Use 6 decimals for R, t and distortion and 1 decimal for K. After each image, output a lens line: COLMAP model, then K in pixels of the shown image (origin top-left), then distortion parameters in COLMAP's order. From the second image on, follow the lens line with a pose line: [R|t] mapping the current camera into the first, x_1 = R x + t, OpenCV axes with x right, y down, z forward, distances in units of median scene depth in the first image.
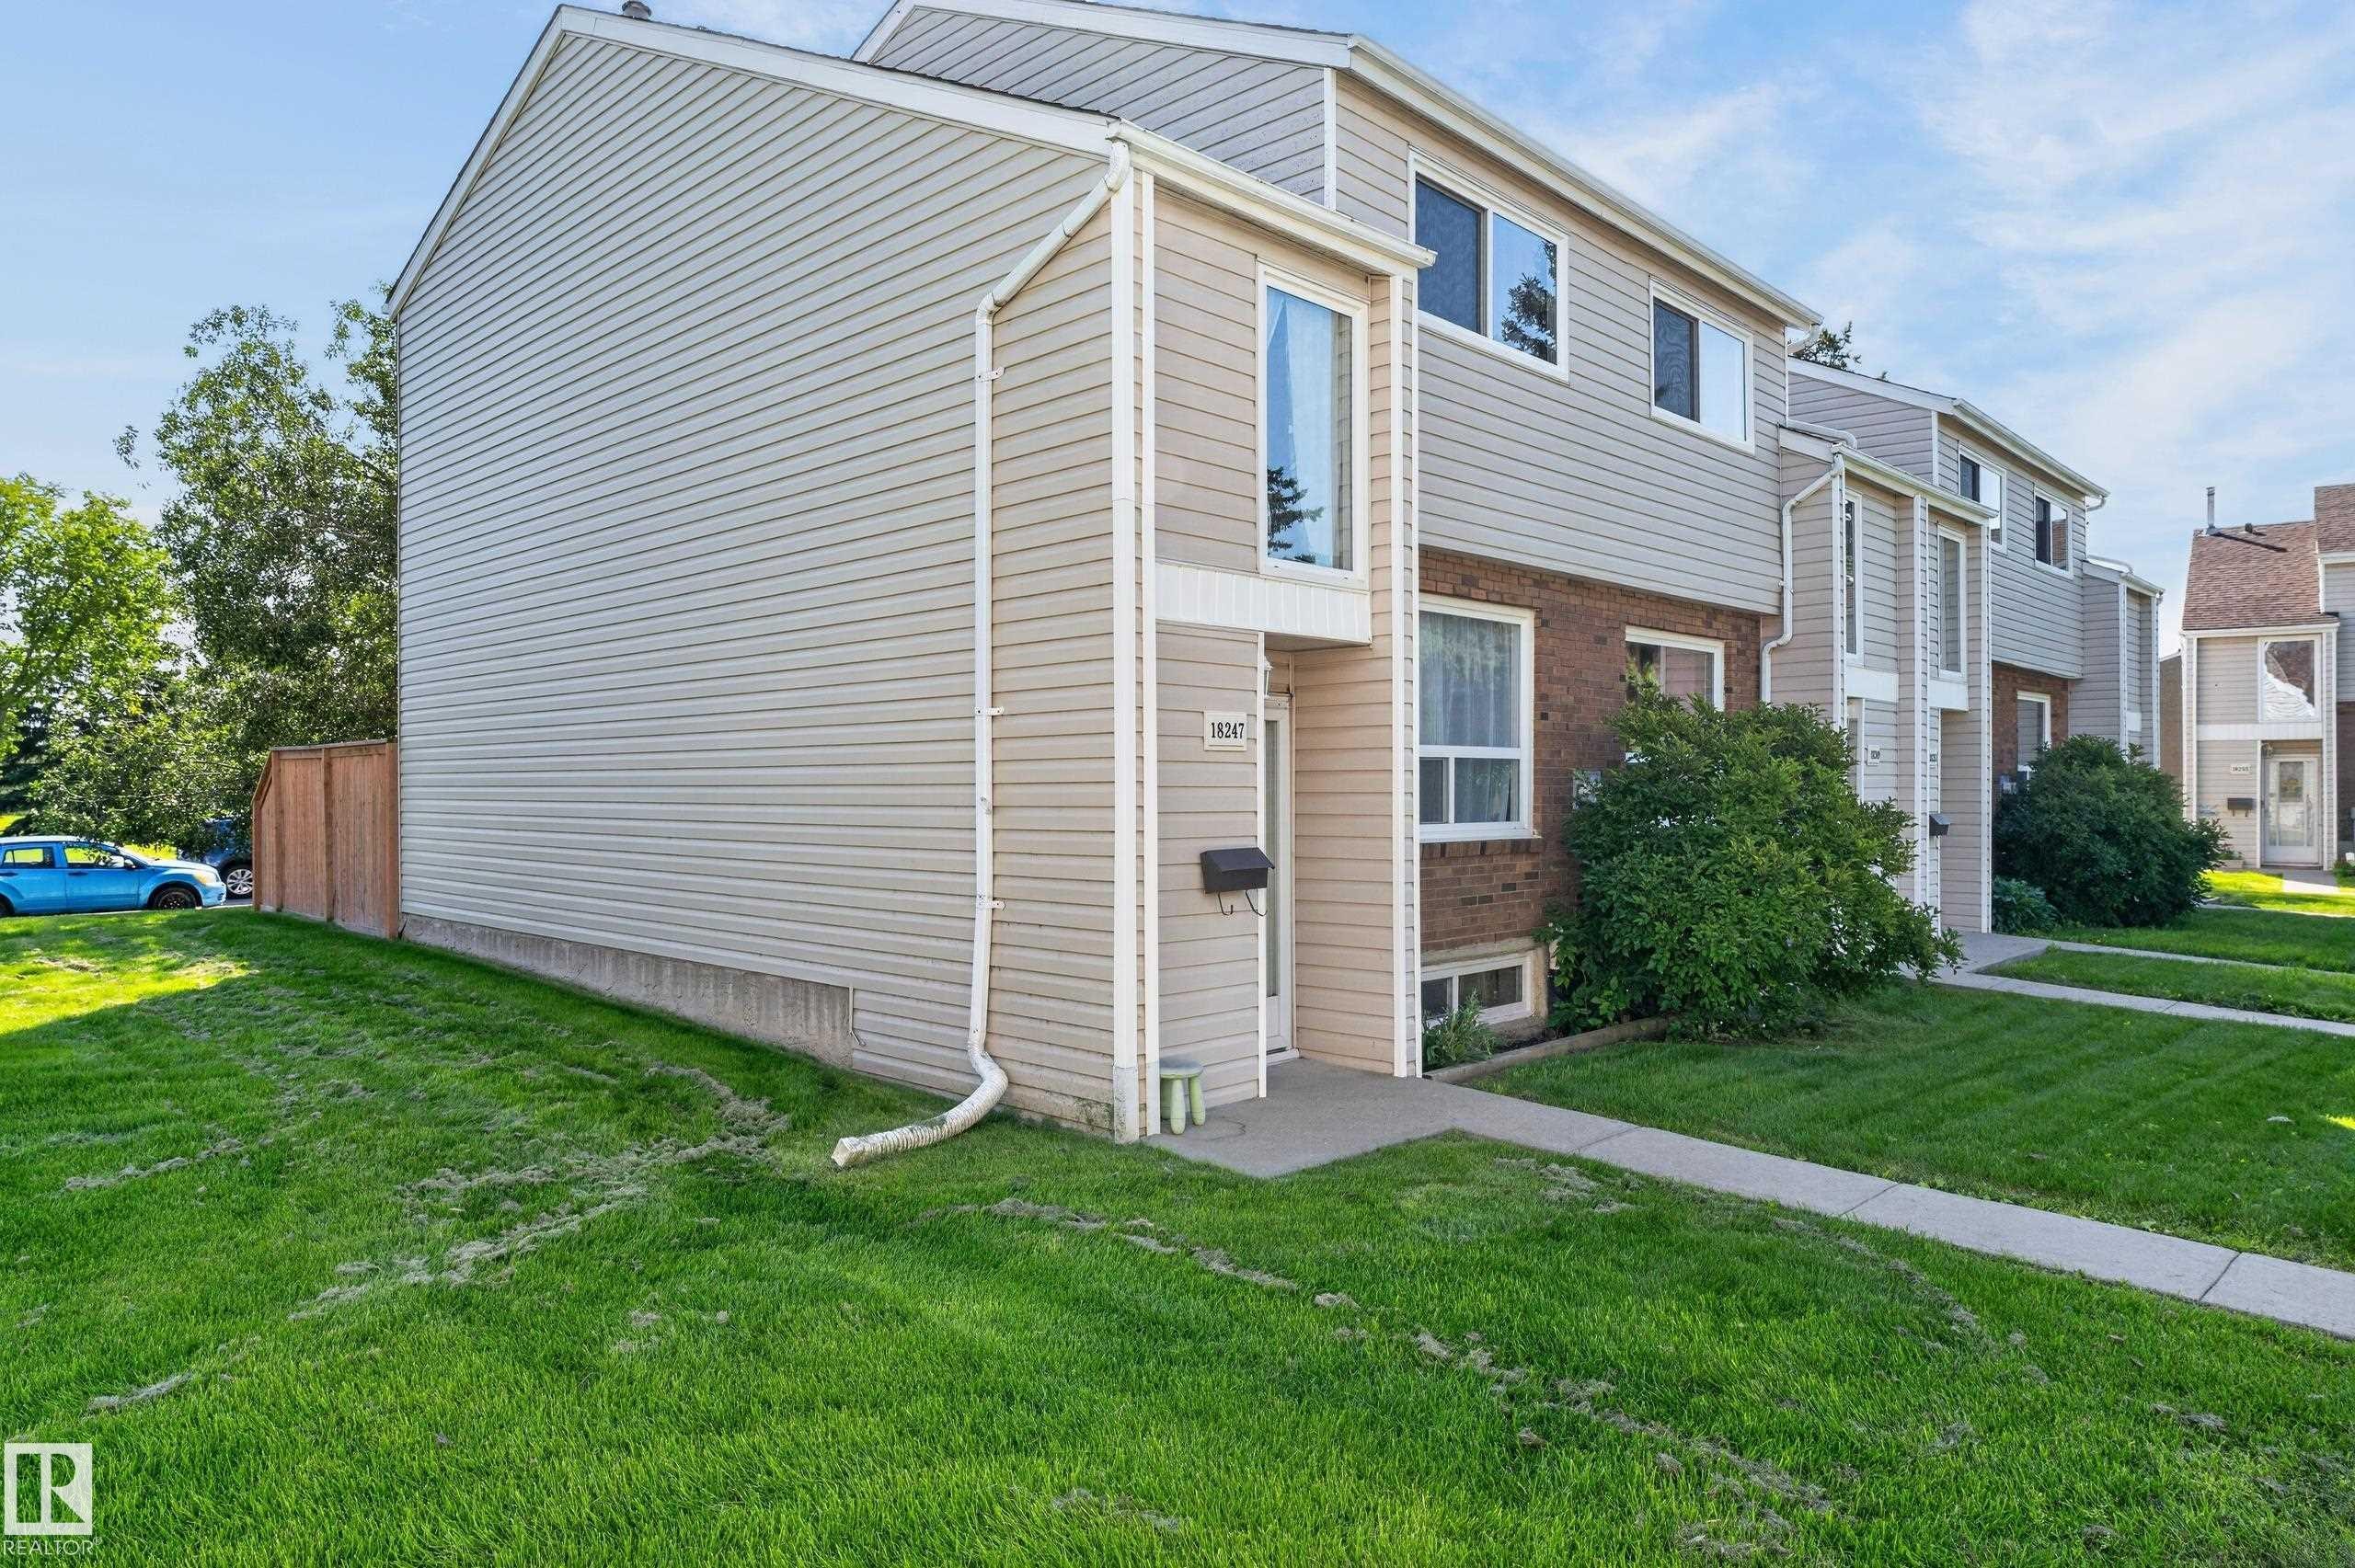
lens RADIAL K [[1408.4, 0, 1177.5], [0, 1408.4, 784.0], [0, 0, 1]] dist [0.002291, 0.000563]
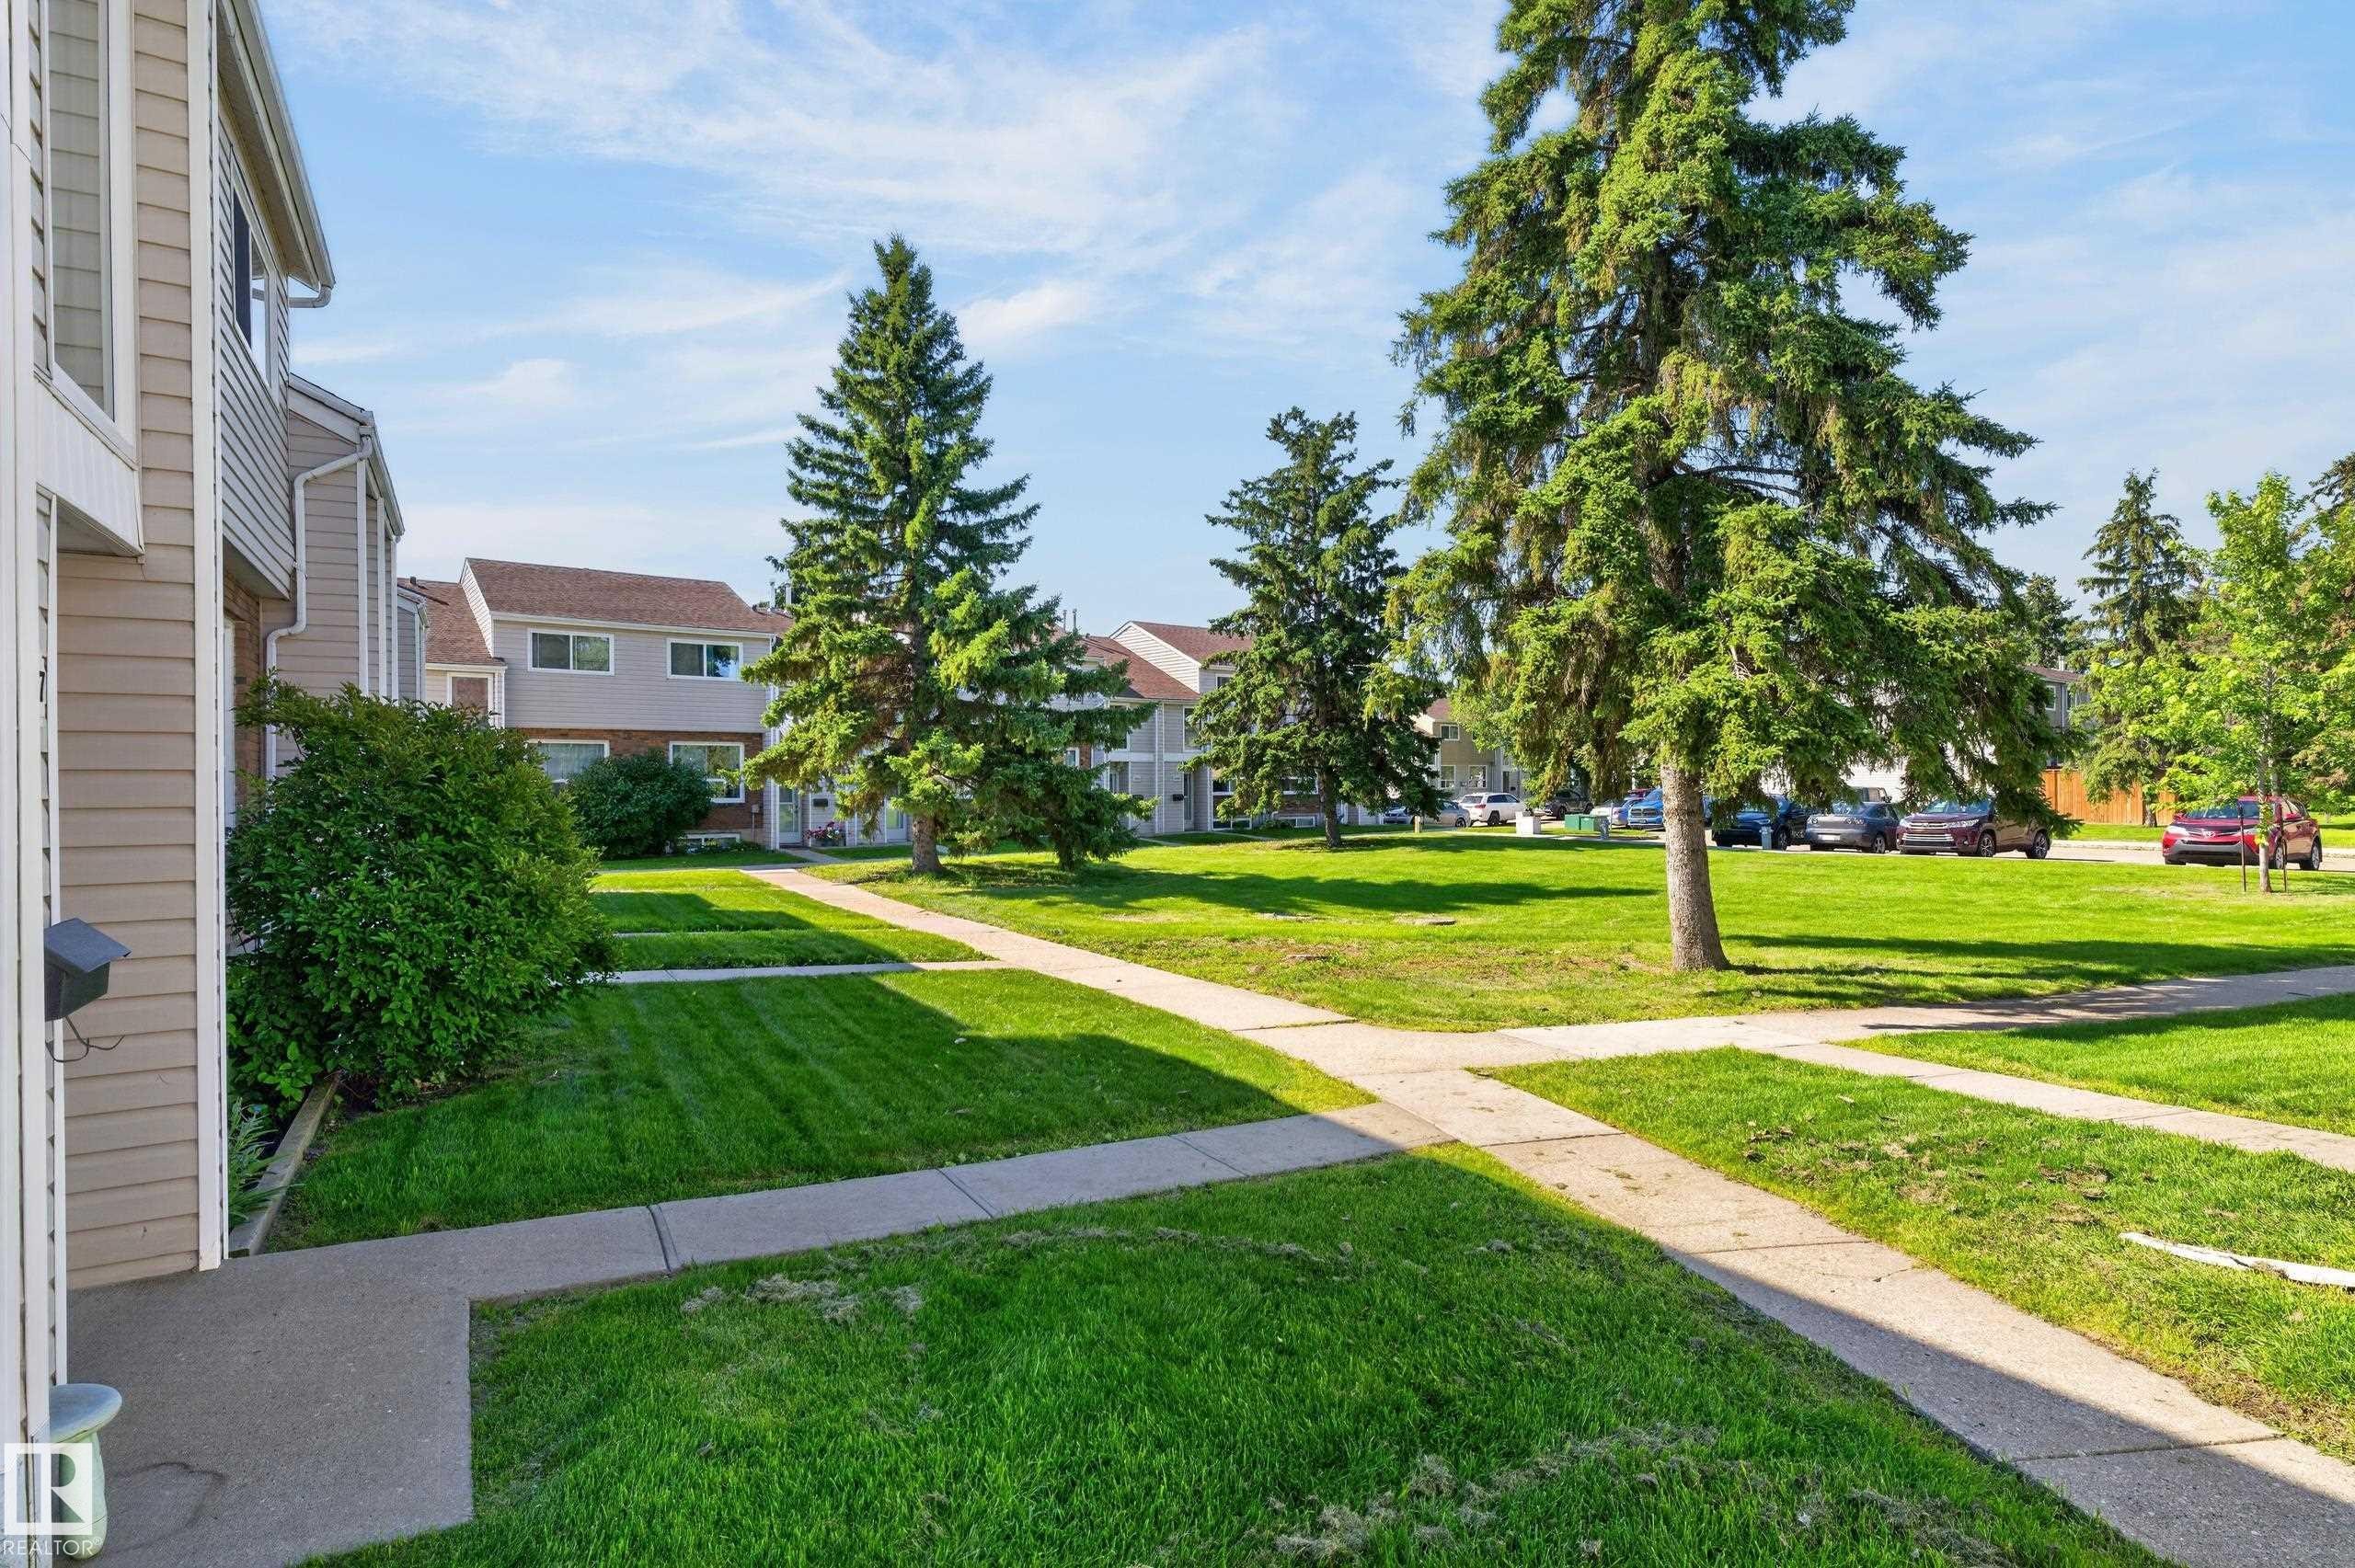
lens RADIAL K [[1184.0, 0, 1177.5], [0, 1184.0, 784.0], [0, 0, 1]] dist [-0.000486, 0.000122]
pose [[0.272216, 0.004131, 0.962227, -0.222685], [0.001747, 0.999987, -0.004787, -0.000407], [-0.962235, 0.002984, 0.272205, 0.447292]]
